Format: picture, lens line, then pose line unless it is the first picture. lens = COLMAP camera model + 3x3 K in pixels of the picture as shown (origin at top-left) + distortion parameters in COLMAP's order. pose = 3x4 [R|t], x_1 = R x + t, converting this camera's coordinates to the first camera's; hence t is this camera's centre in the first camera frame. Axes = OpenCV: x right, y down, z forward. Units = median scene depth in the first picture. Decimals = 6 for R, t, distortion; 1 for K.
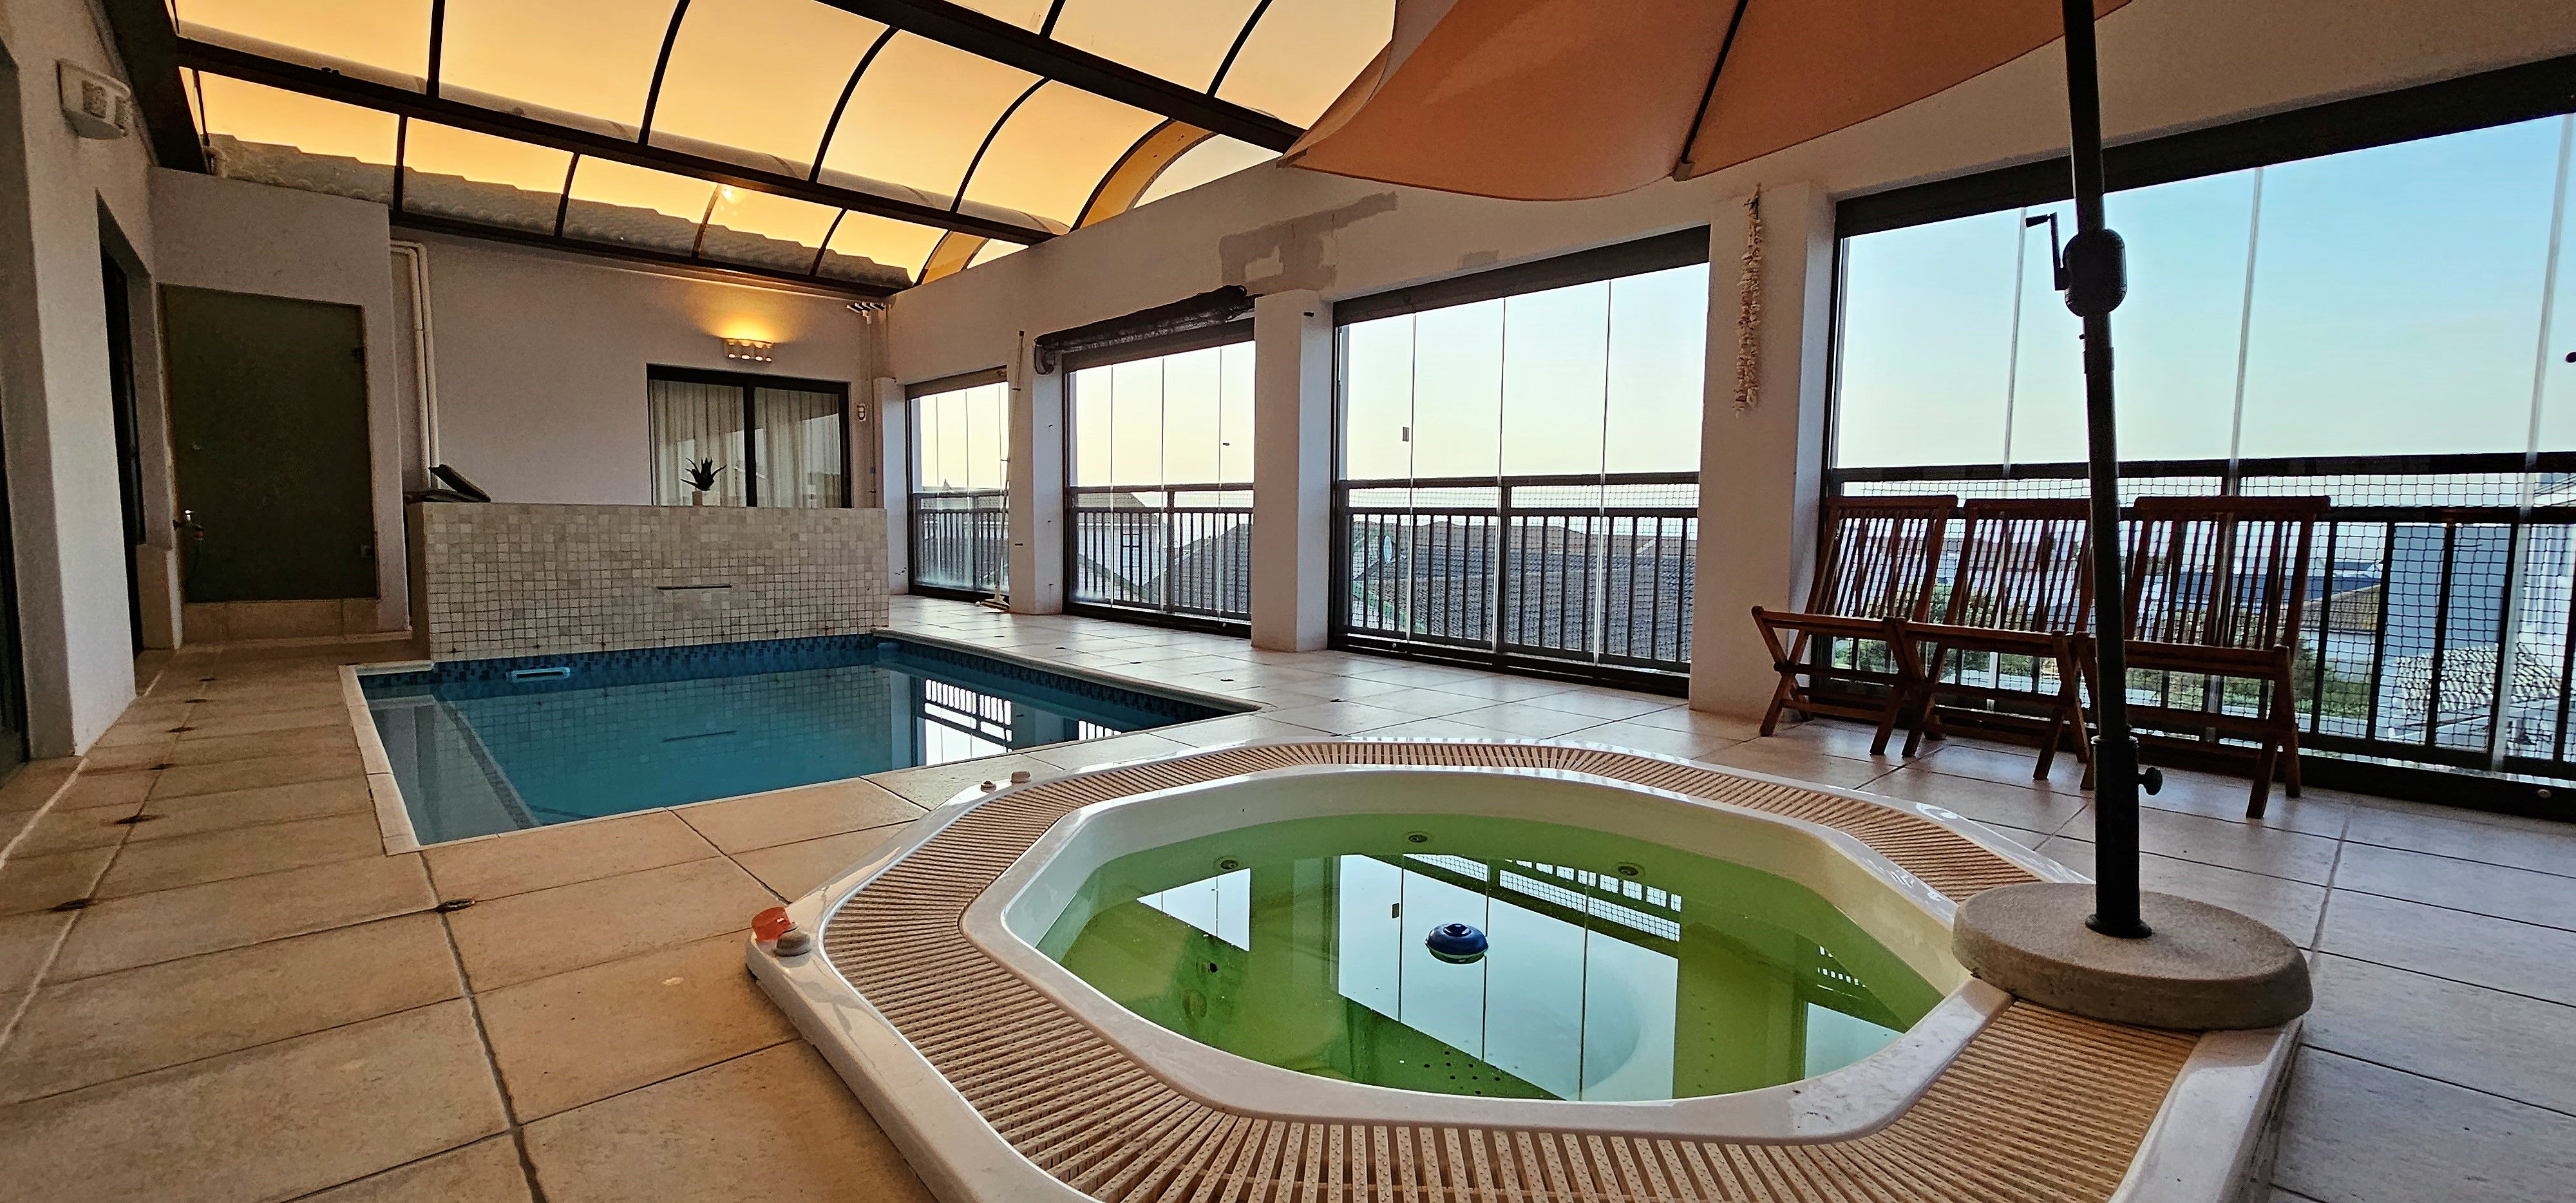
lens RADIAL K [[1053.3, 0, 1306.7], [0, 1053.3, 603.8], [0, 0, 1]] dist [-0.003002, 0.000918]
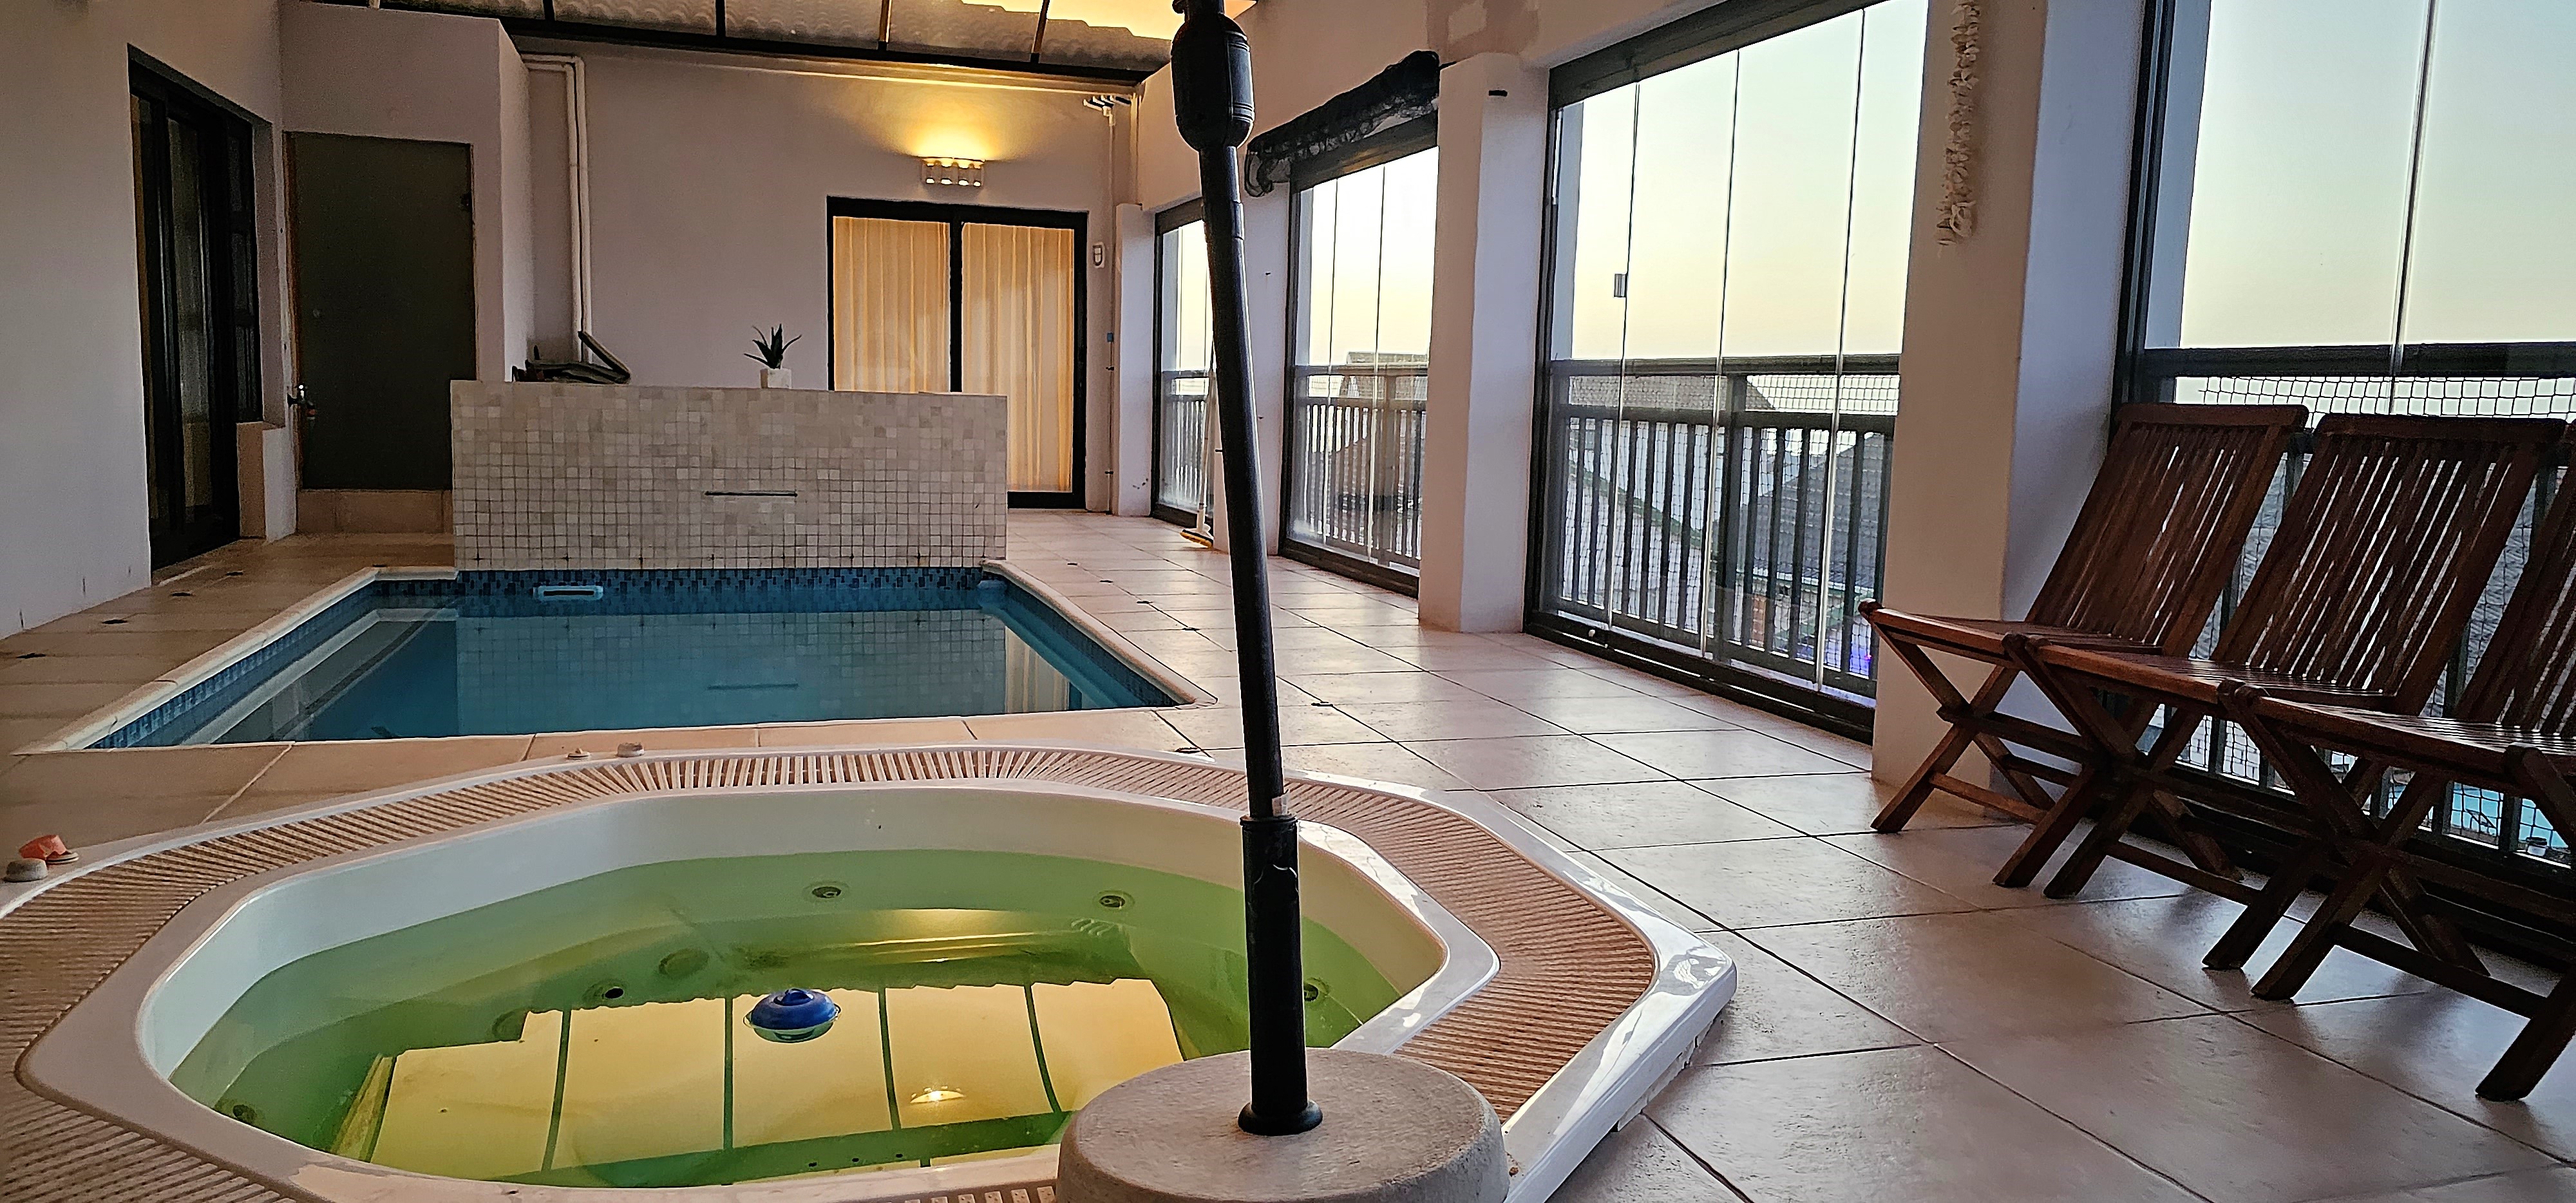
lens RADIAL K [[1721.2, 0, 1315.9], [0, 1721.2, 627.5], [0, 0, 1]] dist [0.008483, -0.003529]
pose [[0.905419, 0.070793, -0.418575, 0.345287], [-0.051373, 0.997023, 0.057502, -0.012489], [0.421400, -0.030560, 0.906360, 0.023174]]
